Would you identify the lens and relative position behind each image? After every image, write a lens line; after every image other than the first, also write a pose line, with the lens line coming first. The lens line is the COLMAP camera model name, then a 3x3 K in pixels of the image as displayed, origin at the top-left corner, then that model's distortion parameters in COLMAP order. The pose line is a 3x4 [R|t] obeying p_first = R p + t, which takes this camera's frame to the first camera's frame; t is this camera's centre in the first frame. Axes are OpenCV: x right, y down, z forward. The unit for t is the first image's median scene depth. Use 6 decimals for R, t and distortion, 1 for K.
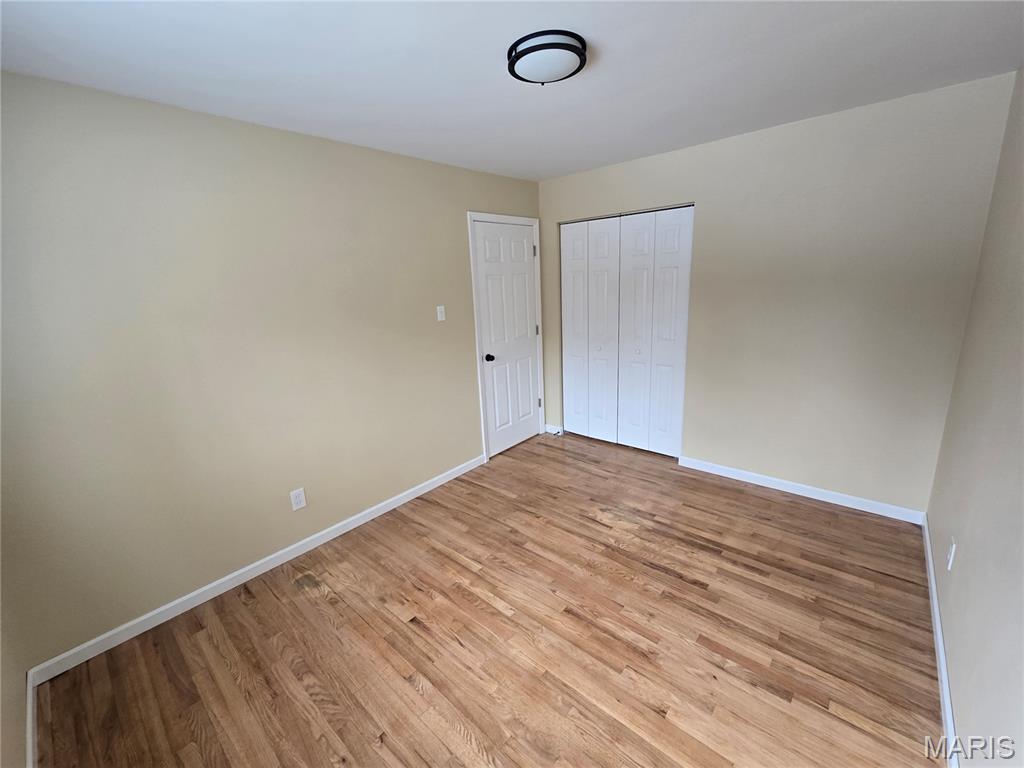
lens RADIAL K [[419.6, 0, 511.6], [0, 419.6, 382.9], [0, 0, 1]] dist [-0.002697, 0.001087]
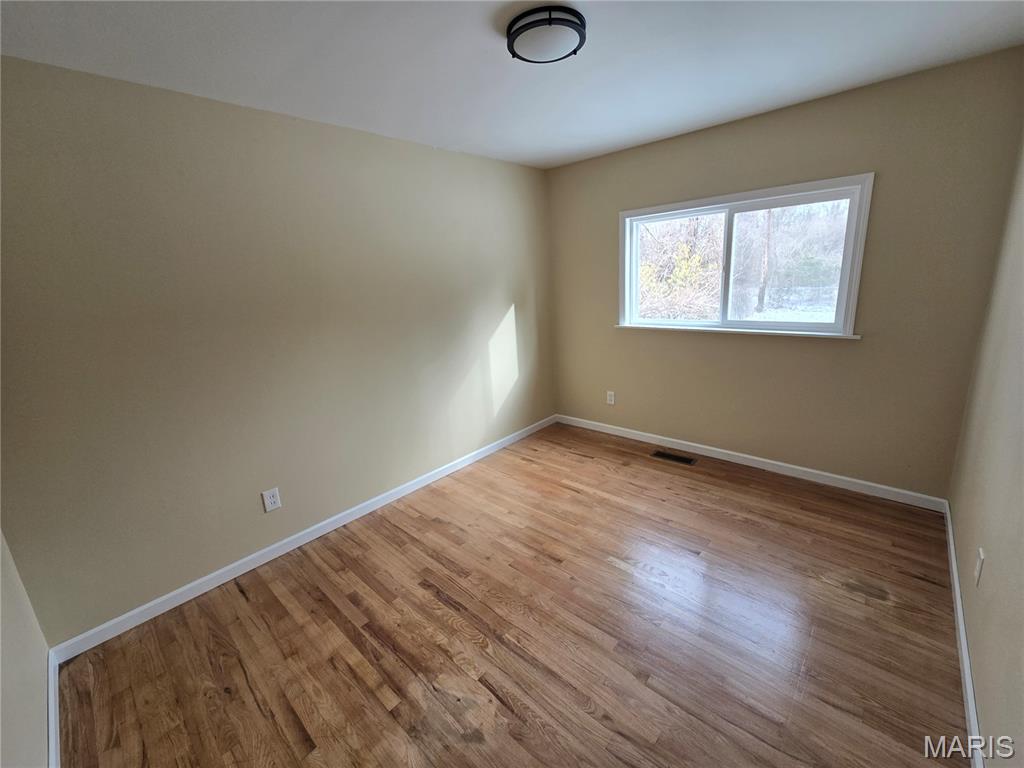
lens RADIAL K [[419.6, 0, 509.7], [0, 419.6, 380.2], [0, 0, 1]] dist [-0.002697, 0.001087]
pose [[-0.993581, 0.098757, 0.055170, 0.139846], [0.113115, 0.873039, 0.474350, -0.378939], [-0.001320, 0.477546, -0.878606, 1.568572]]
